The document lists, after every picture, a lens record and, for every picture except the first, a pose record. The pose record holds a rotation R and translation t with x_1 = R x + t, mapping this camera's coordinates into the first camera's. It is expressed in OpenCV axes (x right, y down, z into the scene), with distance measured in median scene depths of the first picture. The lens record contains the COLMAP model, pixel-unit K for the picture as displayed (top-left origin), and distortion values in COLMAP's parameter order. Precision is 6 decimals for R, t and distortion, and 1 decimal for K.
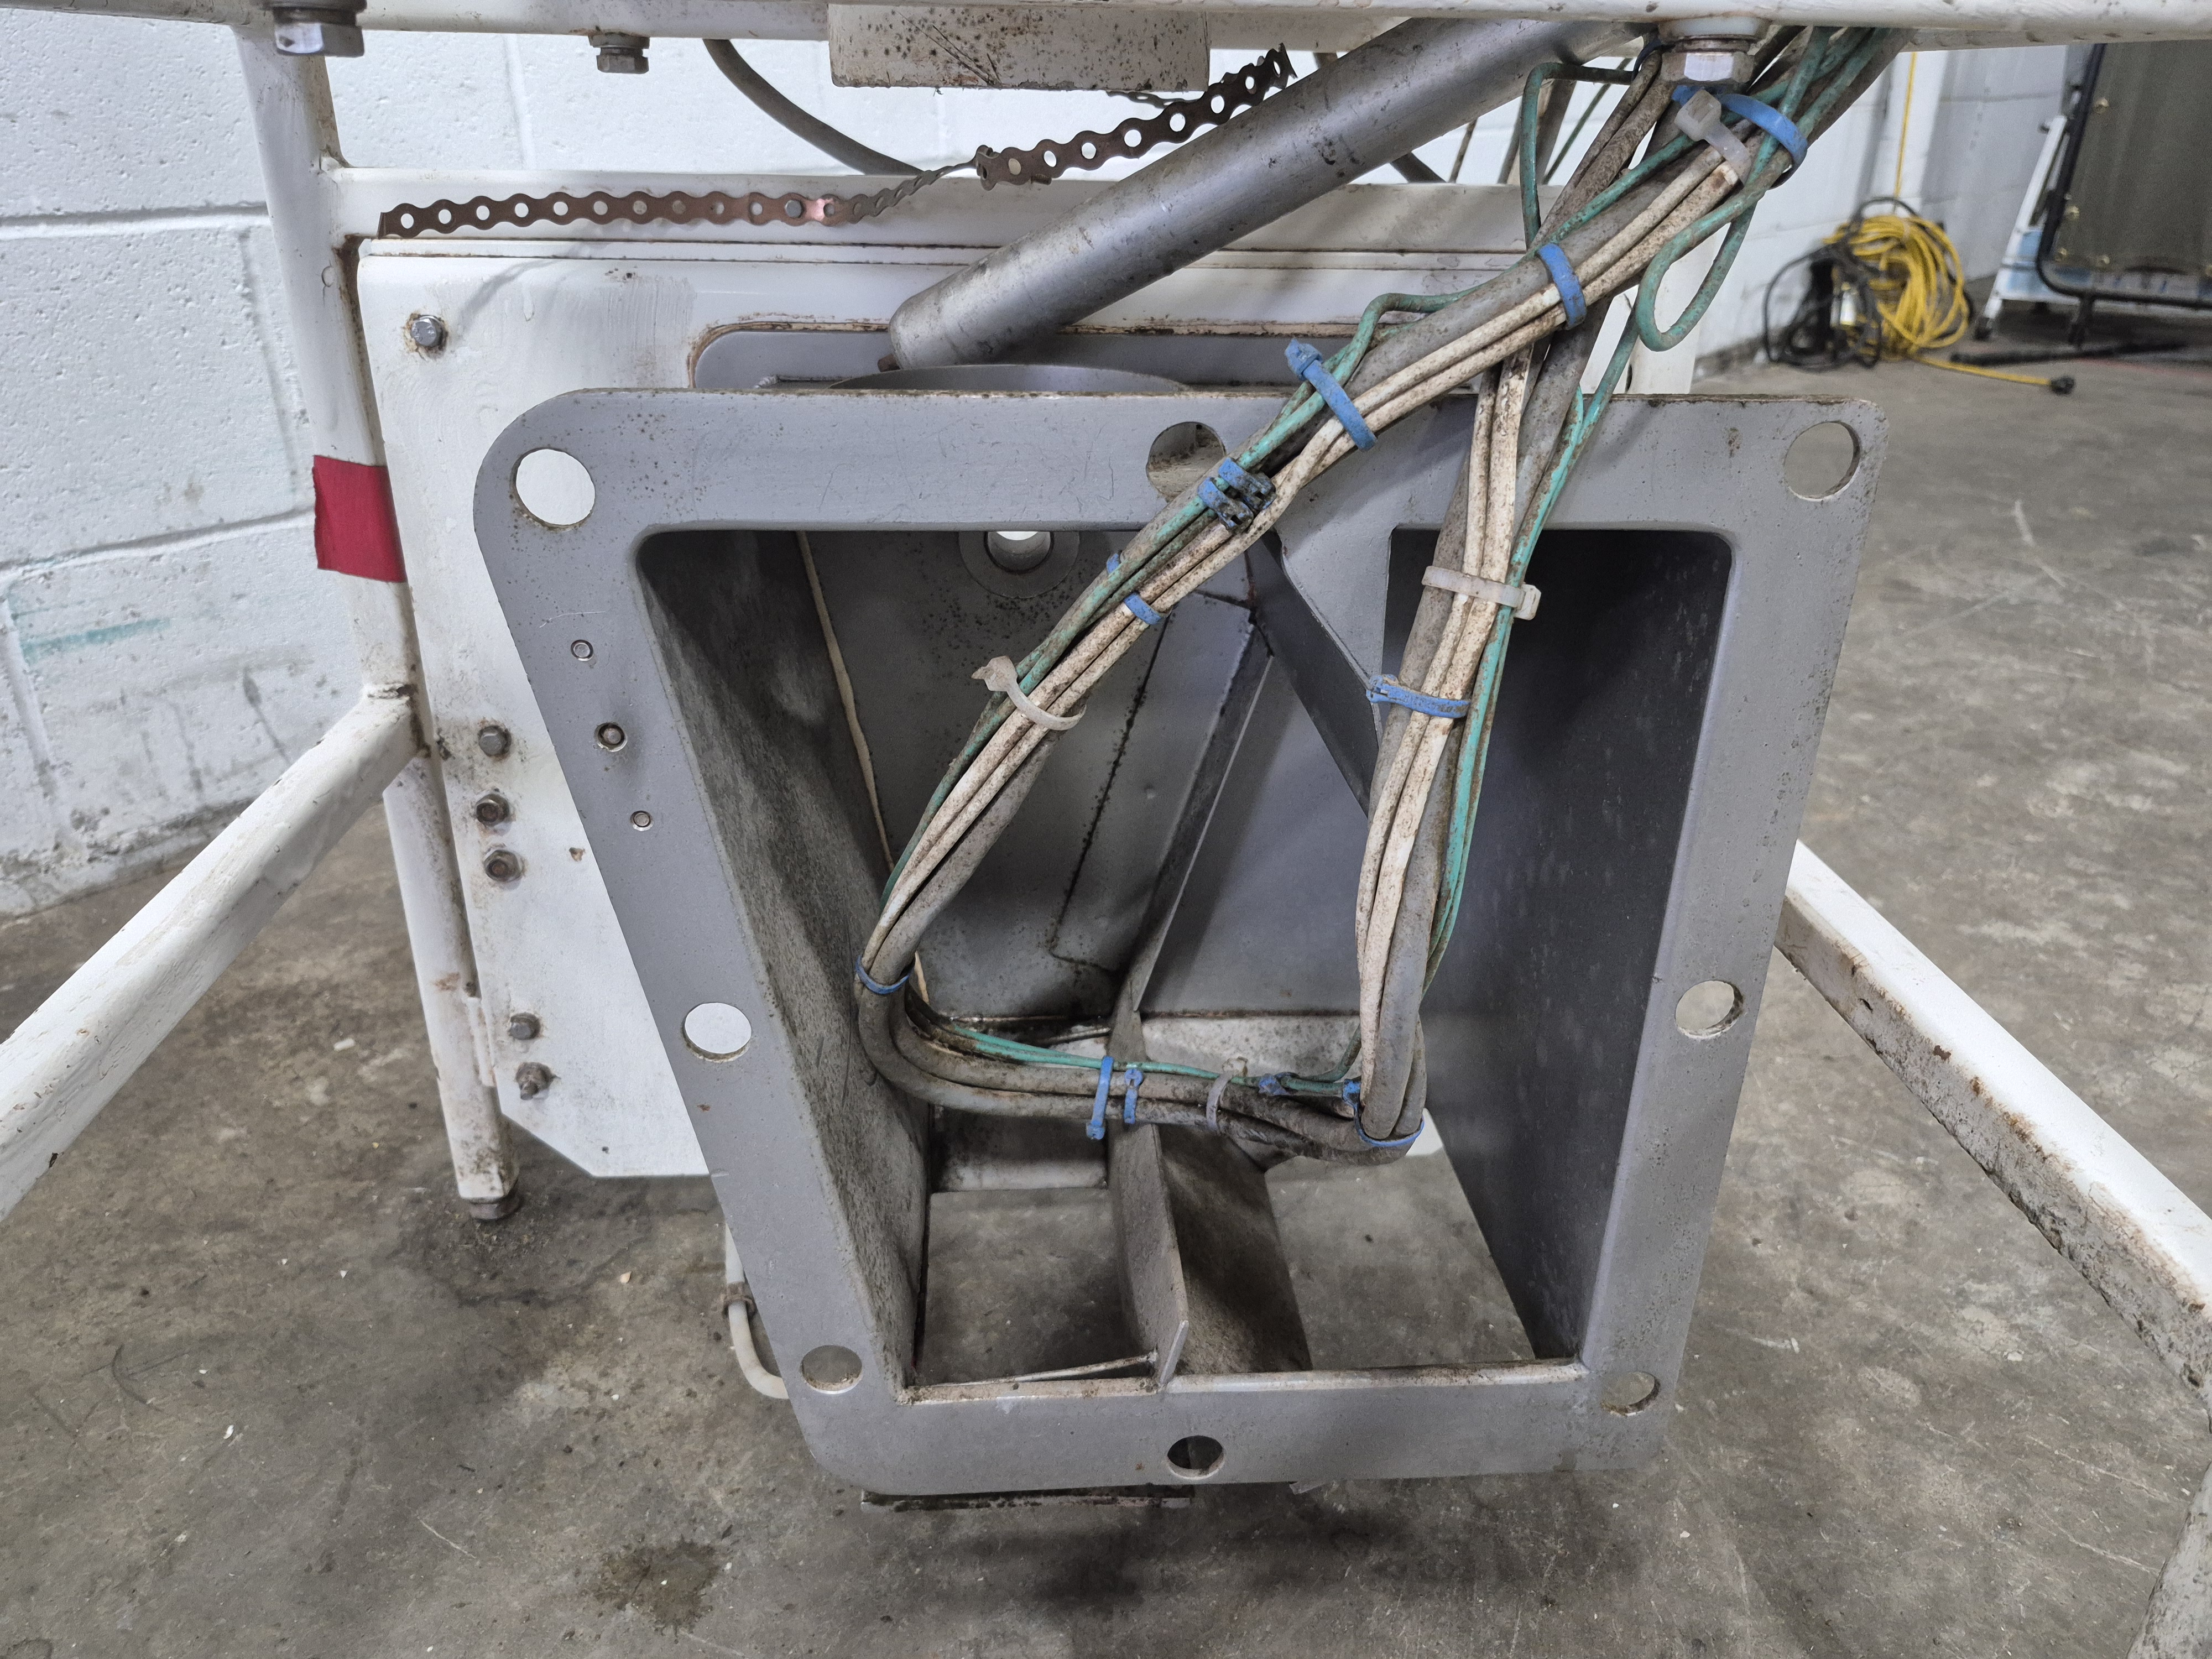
lens RADIAL K [[1572.1, 0, 1106.0], [0, 1572.1, 829.5], [0, 0, 1]] dist [0.029767, -0.034368]
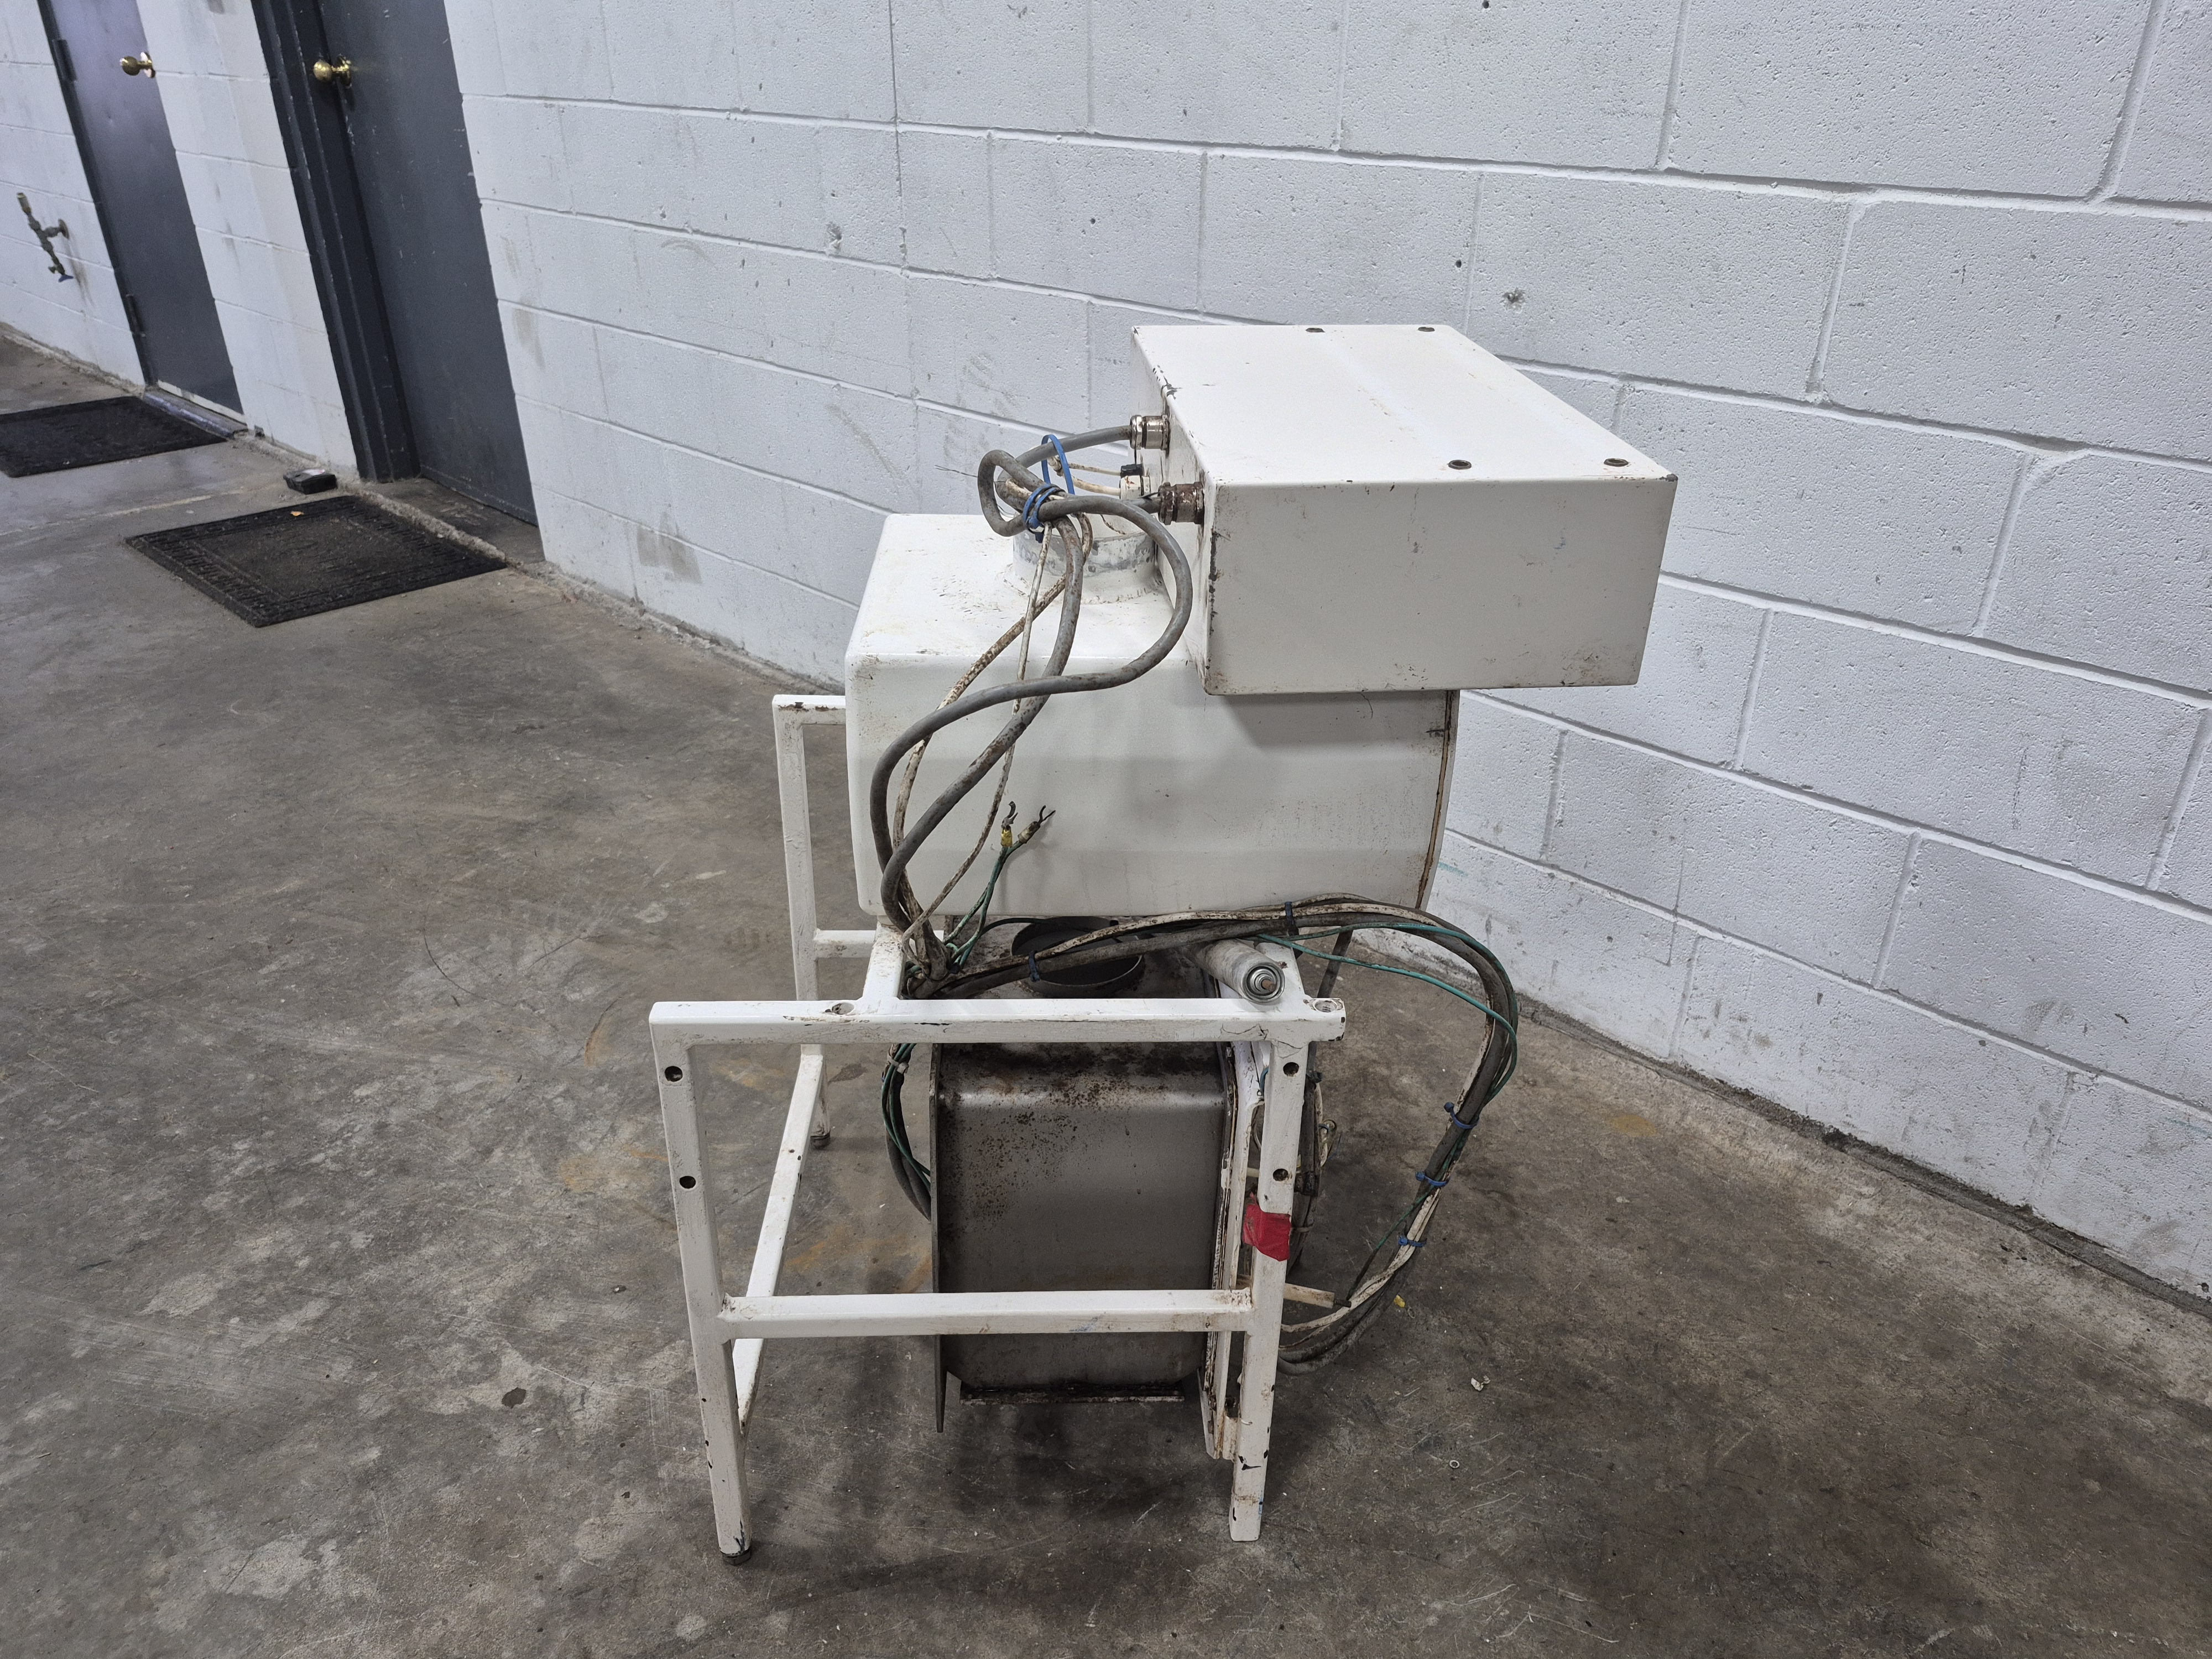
lens RADIAL K [[1546.9, 0, 1106.0], [0, 1546.9, 829.5], [0, 0, 1]] dist [0.051352, -0.051384]
pose [[-0.025764, 0.454435, -0.890407, 1.070062], [-0.443894, 0.792875, 0.417501, -0.756964], [0.895709, 0.406003, 0.181293, 0.222305]]
